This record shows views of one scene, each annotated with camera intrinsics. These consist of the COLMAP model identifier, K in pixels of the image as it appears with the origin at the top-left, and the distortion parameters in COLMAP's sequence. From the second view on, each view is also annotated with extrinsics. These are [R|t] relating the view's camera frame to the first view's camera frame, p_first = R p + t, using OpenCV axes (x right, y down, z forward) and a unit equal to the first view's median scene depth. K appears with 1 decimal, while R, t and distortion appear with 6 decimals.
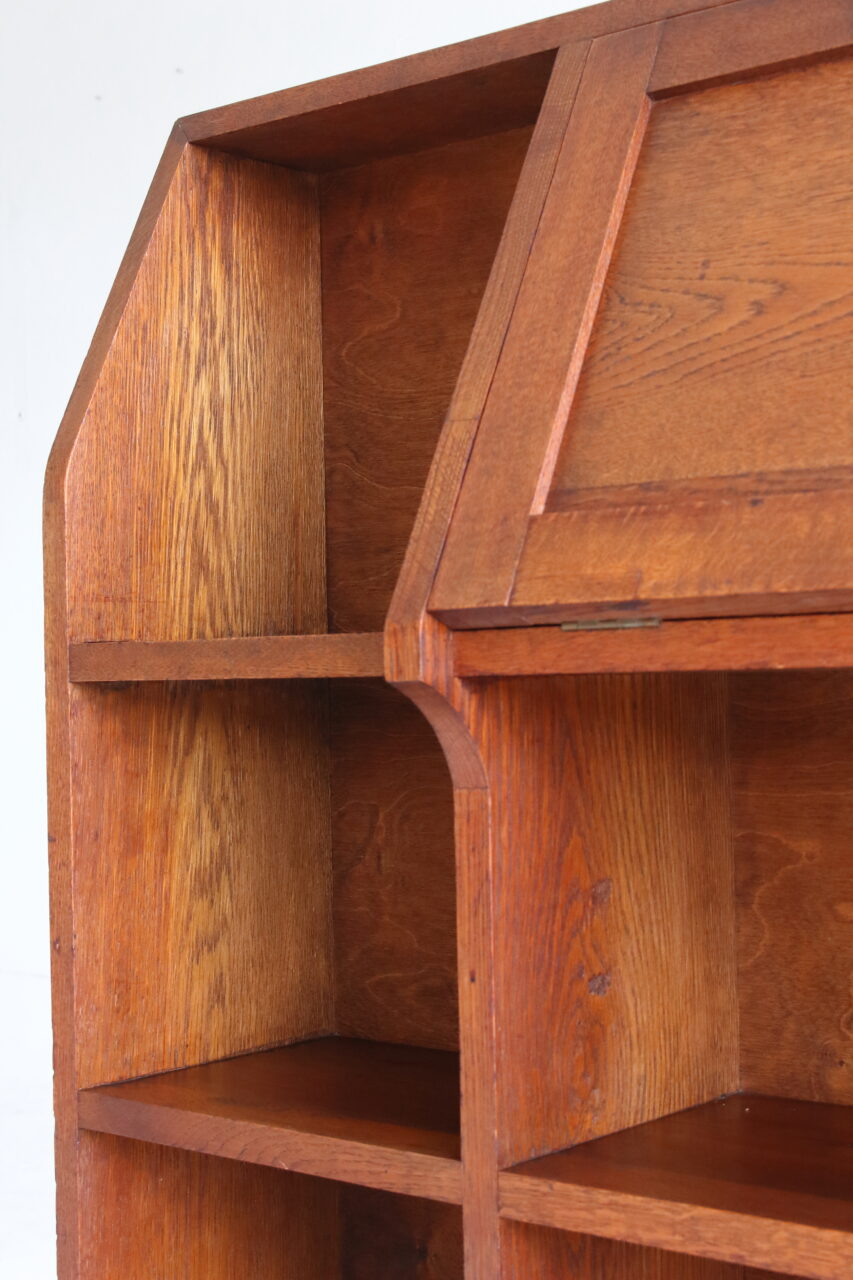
lens RADIAL K [[2040.0, 0, 429.4], [0, 2040.0, 637.4], [0, 0, 1]] dist [-0.022435, 0.000000]
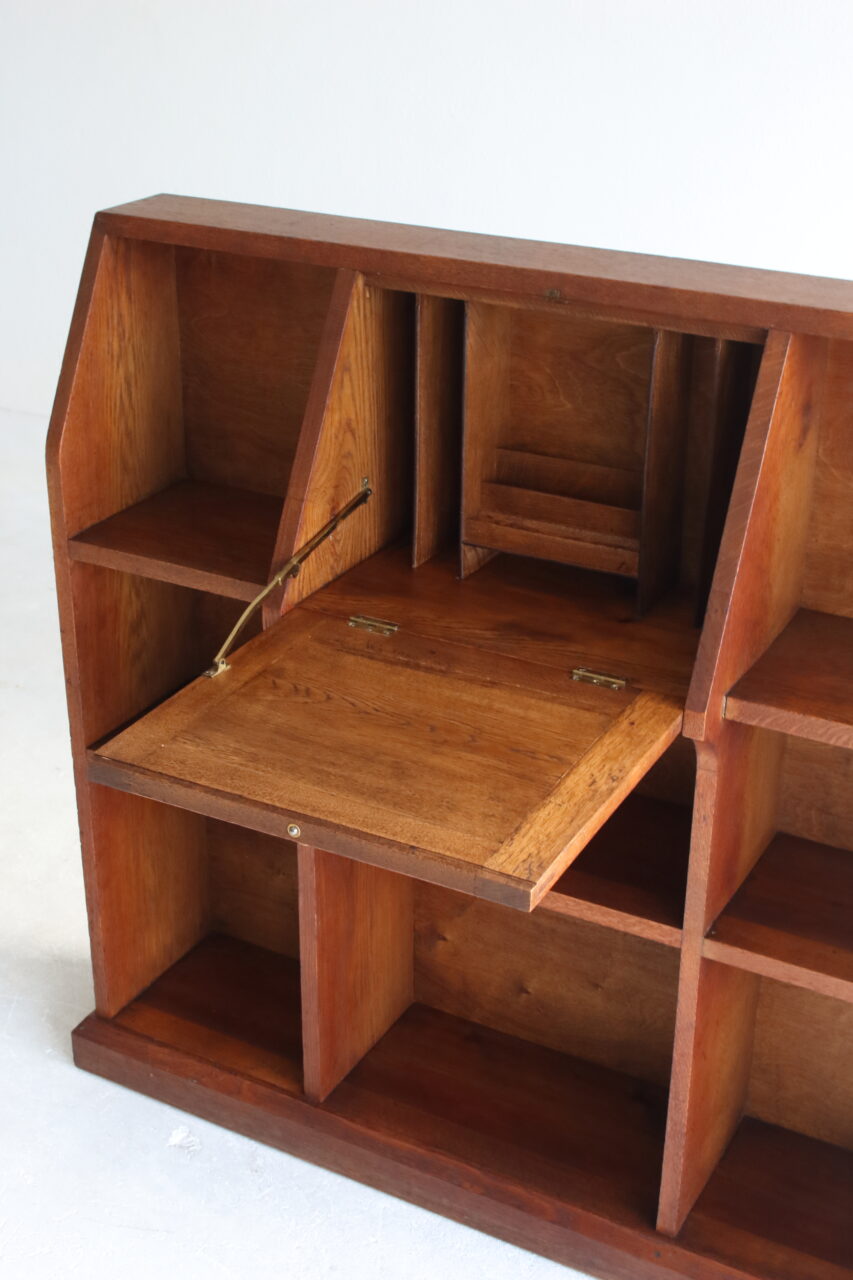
lens RADIAL K [[1748.2, 0, 422.4], [0, 1748.2, 640.4], [0, 0, 1]] dist [-0.053849, 0.000000]
pose [[0.980567, -0.058781, 0.187172, -0.198869], [-0.029887, 0.898165, 0.438643, -0.765412], [-0.193895, -0.435712, 0.878954, -0.623913]]
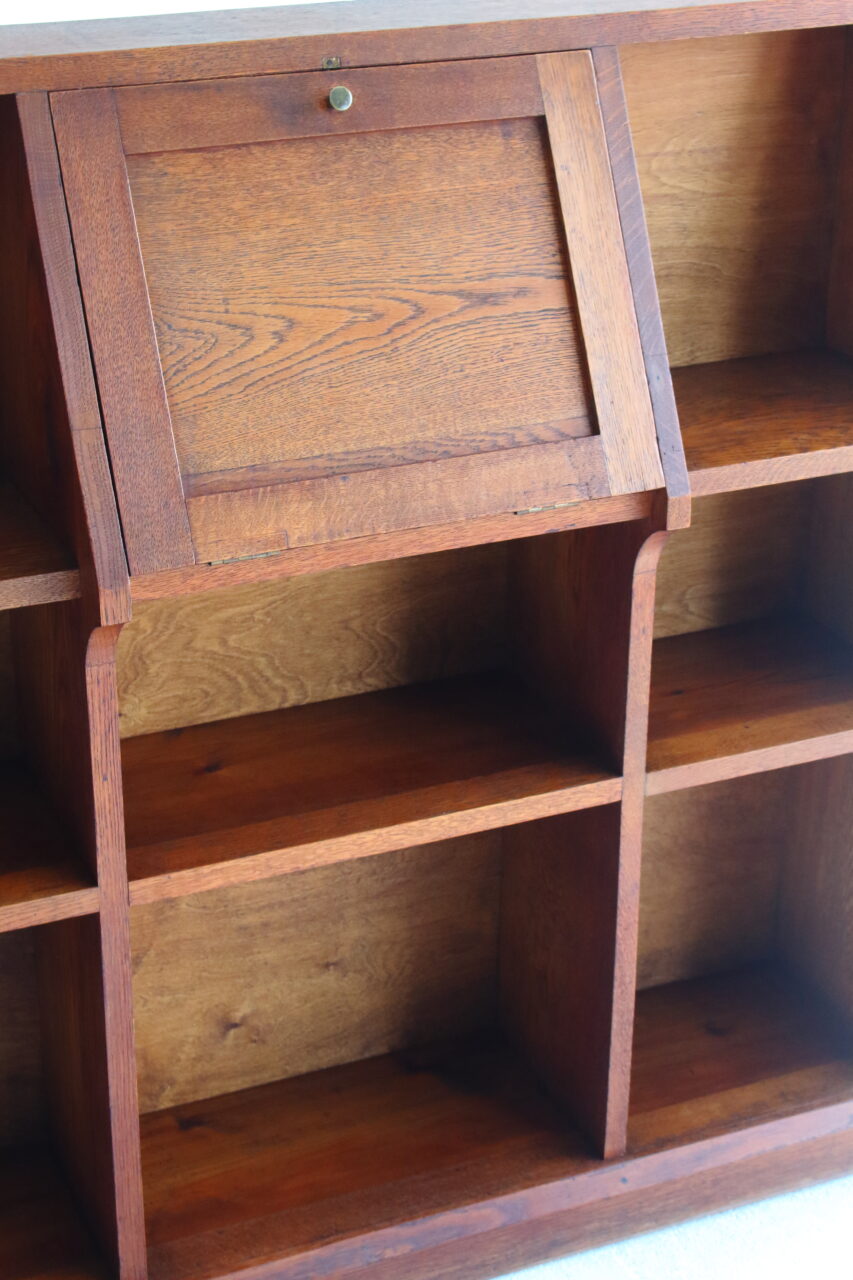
lens RADIAL K [[2378.6, 0, 427.5], [0, 2378.6, 640.5], [0, 0, 1]] dist [0.005072, 0.000000]
pose [[0.436425, -0.364501, 0.822601, -1.315538], [-0.034891, 0.906720, 0.420287, -0.688956], [-0.899064, -0.212125, 0.382998, 0.138001]]
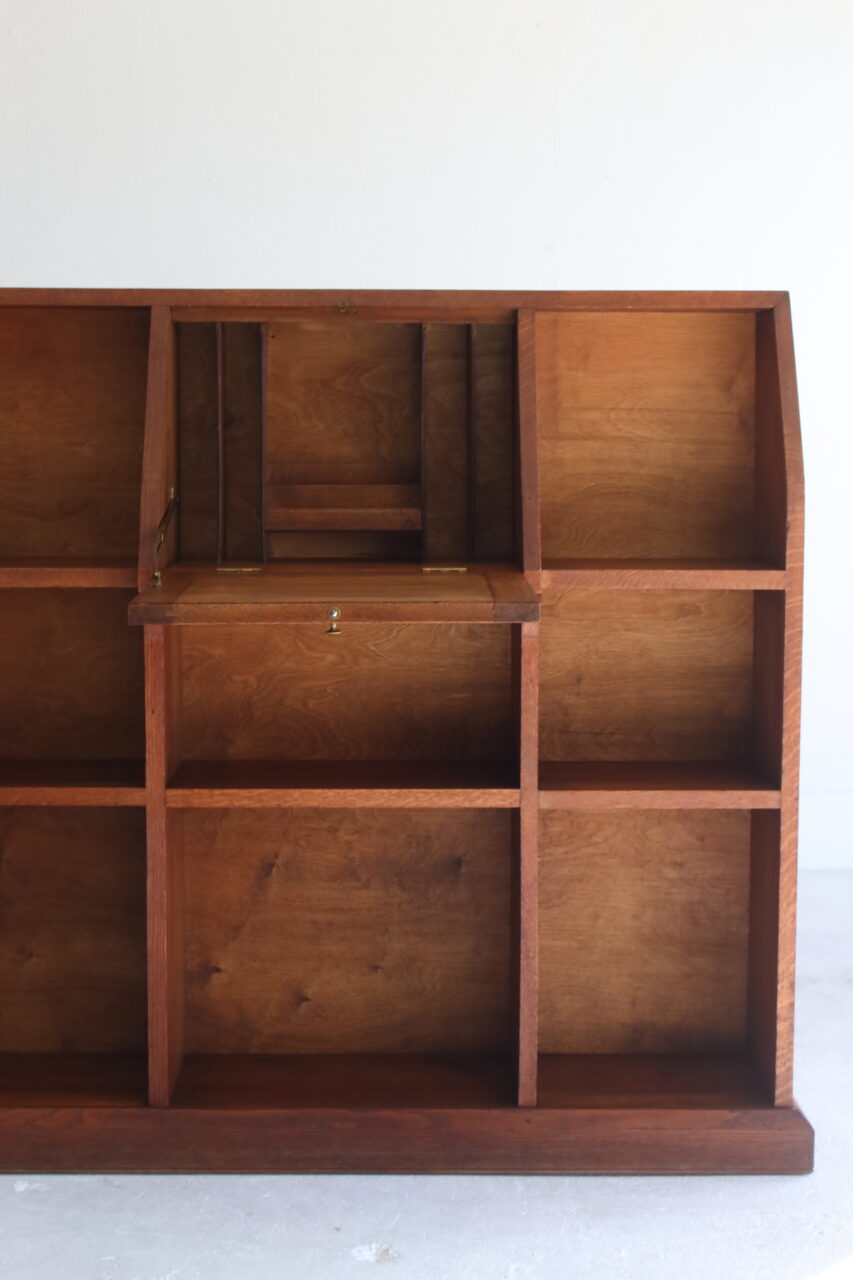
lens RADIAL K [[2214.3, 0, 419.9], [0, 2214.3, 639.0], [0, 0, 1]] dist [-0.007983, 0.000000]
pose [[0.758449, -0.041085, 0.650436, -1.485084], [-0.028949, 0.994902, 0.096600, -0.187935], [-0.651089, -0.092095, 0.753394, -1.213732]]
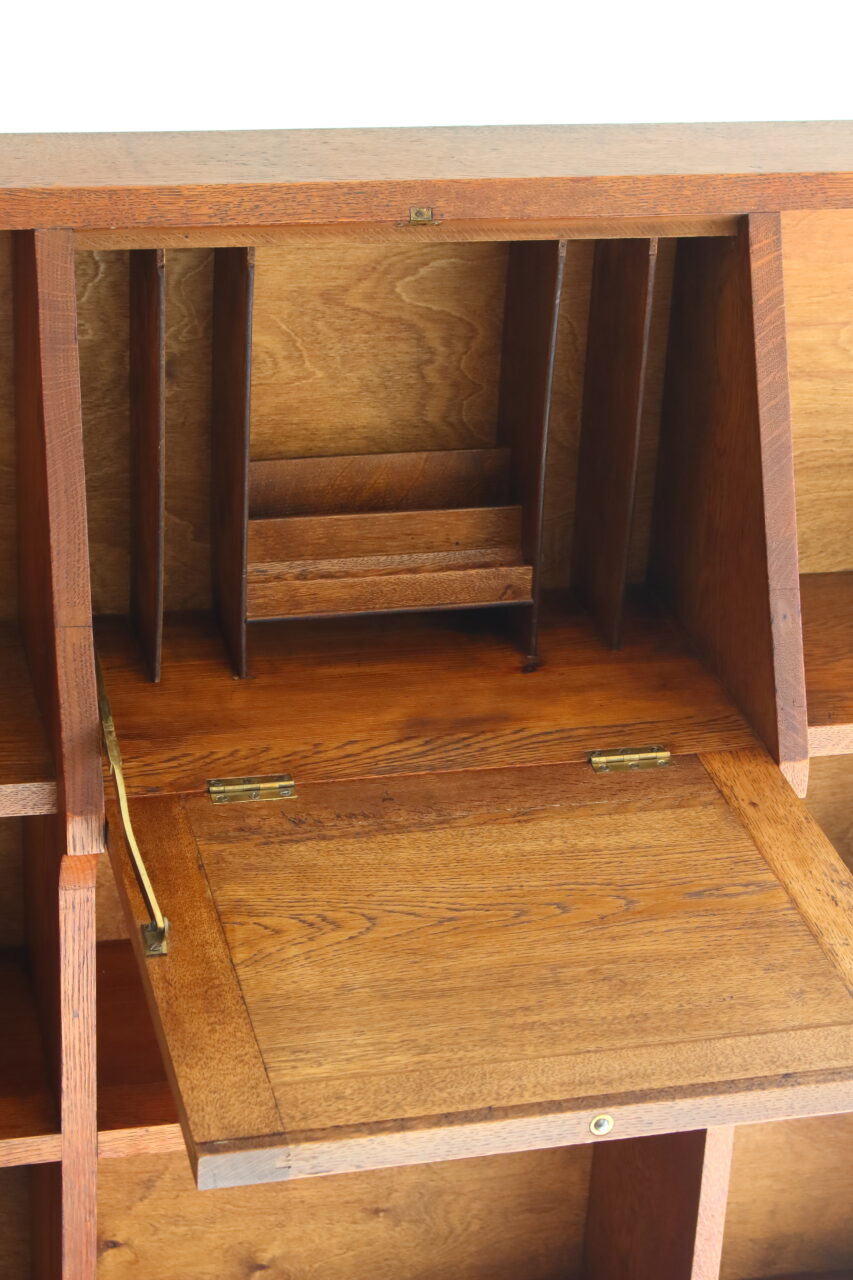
lens RADIAL K [[2693.5, 0, 429.2], [0, 2693.5, 638.4], [0, 0, 1]] dist [0.024250, 0.000000]
pose [[0.585803, -0.312763, 0.747673, -1.076435], [-0.077863, 0.896549, 0.436047, -0.829192], [-0.806705, -0.313654, 0.500848, 0.040006]]
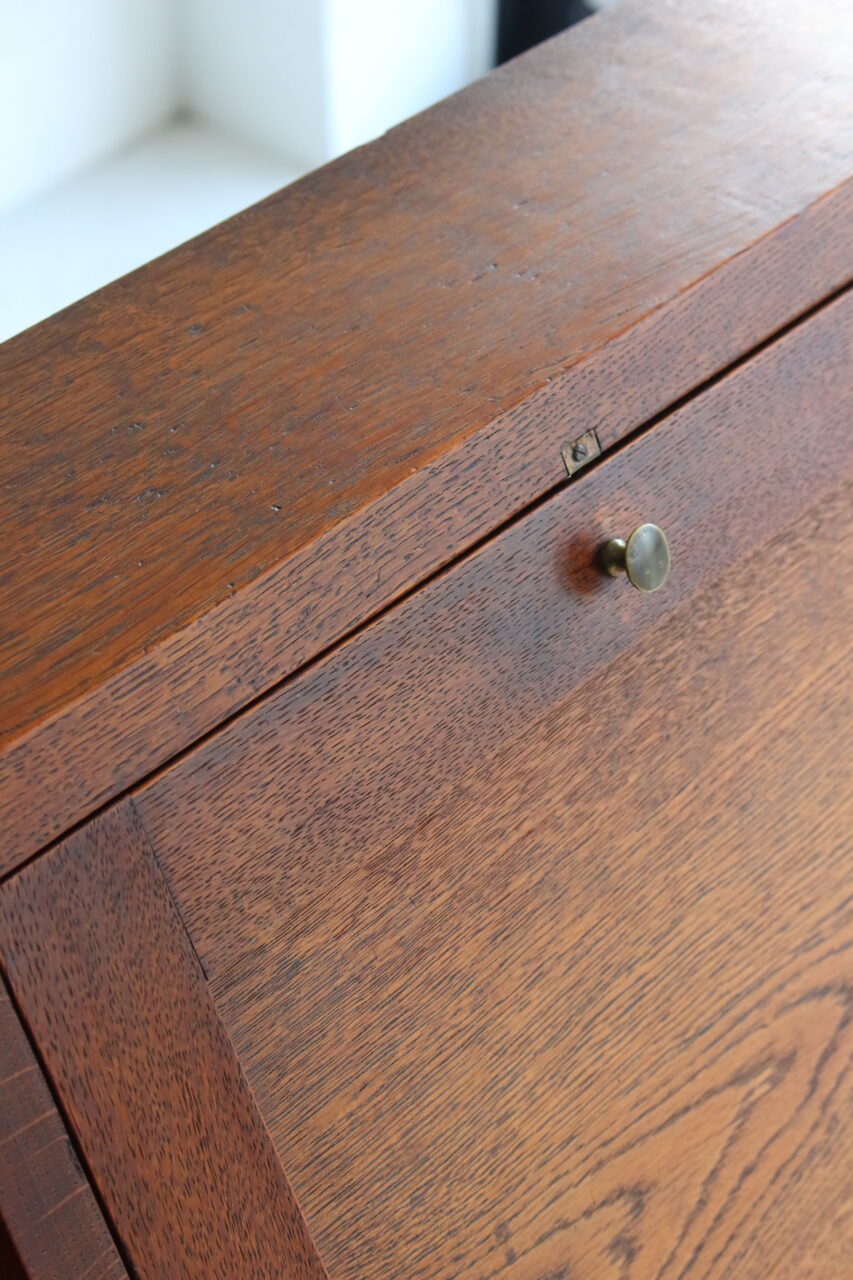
lens RADIAL K [[3079.9, 0, 426.6], [0, 3079.9, 640.6], [0, 0, 1]] dist [-0.020512, 0.000000]
pose [[-0.021345, -0.578875, 0.815137, -0.408171], [-0.025108, 0.815376, 0.578388, -0.746423], [-0.999457, -0.008121, -0.031939, 1.029806]]
